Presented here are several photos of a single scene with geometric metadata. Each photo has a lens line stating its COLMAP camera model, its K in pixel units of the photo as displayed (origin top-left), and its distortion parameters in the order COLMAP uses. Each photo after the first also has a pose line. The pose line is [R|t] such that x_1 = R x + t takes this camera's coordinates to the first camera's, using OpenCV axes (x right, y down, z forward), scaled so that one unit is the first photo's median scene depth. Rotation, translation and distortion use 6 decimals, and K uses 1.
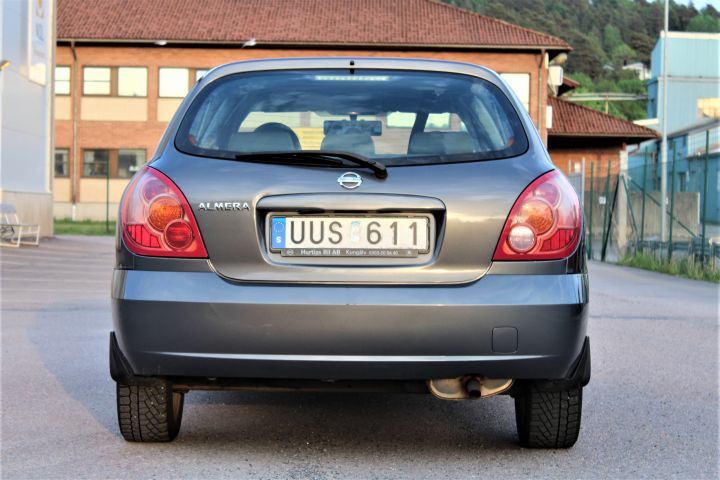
lens RADIAL K [[1903.3, 0, 360.0], [0, 1903.3, 240.0], [0, 0, 1]] dist [0.035680, -0.065647]
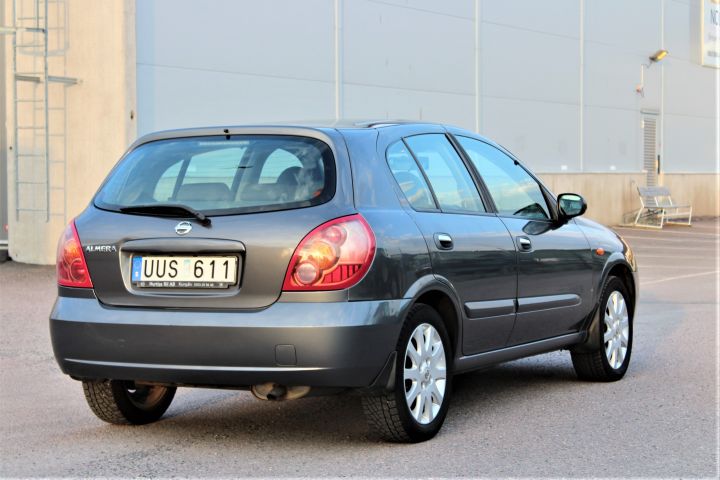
lens RADIAL K [[1903.3, 0, 360.0], [0, 1903.3, 240.0], [0, 0, 1]] dist [0.035680, -0.065647]
pose [[0.888853, -0.006921, -0.458139, 0.688106], [0.016156, 0.999738, 0.016242, -0.042127], [0.457907, -0.021838, 0.888732, -0.084953]]
